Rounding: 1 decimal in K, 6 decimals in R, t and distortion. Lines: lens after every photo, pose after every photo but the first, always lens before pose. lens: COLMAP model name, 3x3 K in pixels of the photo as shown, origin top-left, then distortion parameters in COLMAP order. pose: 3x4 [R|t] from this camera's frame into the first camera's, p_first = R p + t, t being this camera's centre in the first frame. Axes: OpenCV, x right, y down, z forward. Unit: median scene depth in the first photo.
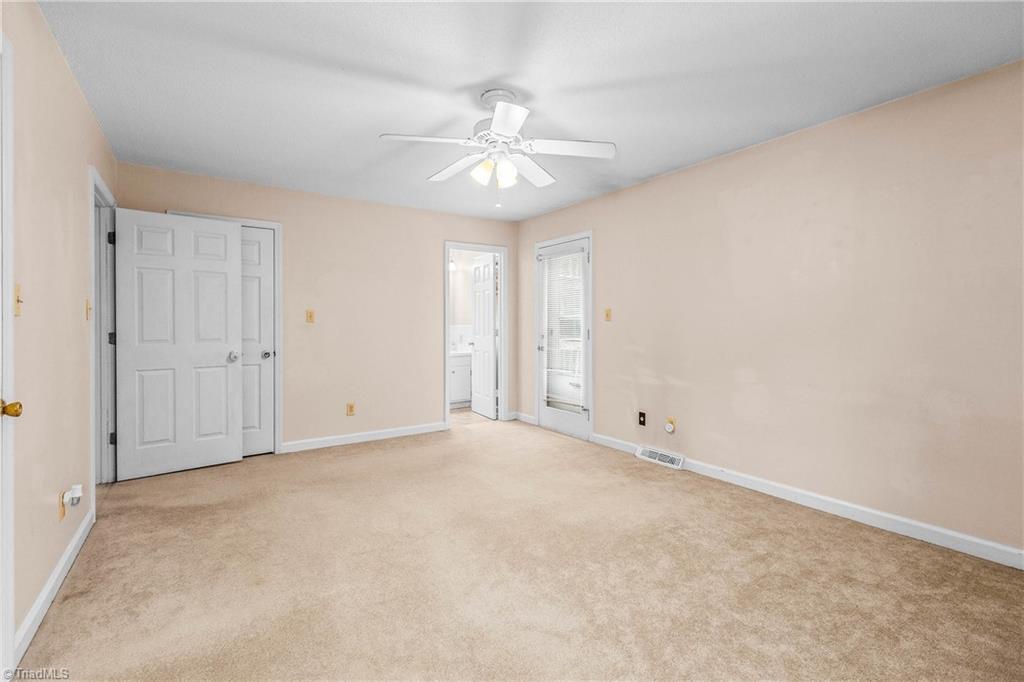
lens RADIAL K [[477.4, 0, 512.3], [0, 477.4, 335.7], [0, 0, 1]] dist [0.000497, -0.000151]
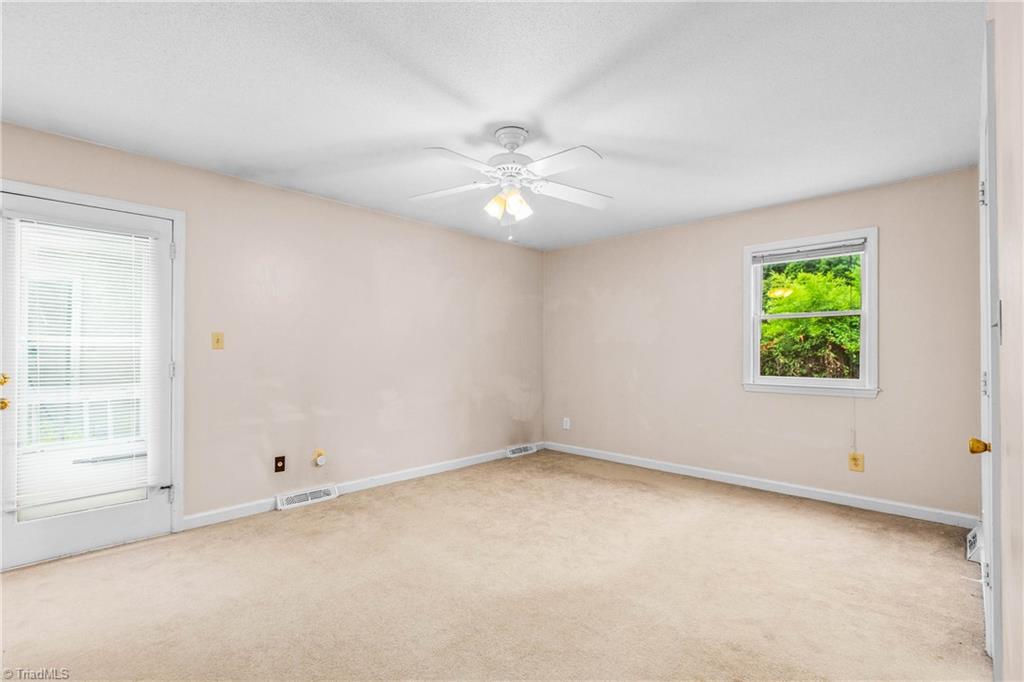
lens RADIAL K [[478.0, 0, 513.5], [0, 478.0, 358.9], [0, 0, 1]] dist [0.000324, -0.000036]
pose [[-0.229306, -0.013215, 0.973265, -0.692220], [0.022515, 0.999568, 0.018877, -0.022355], [-0.973094, 0.026242, -0.228909, 0.828142]]
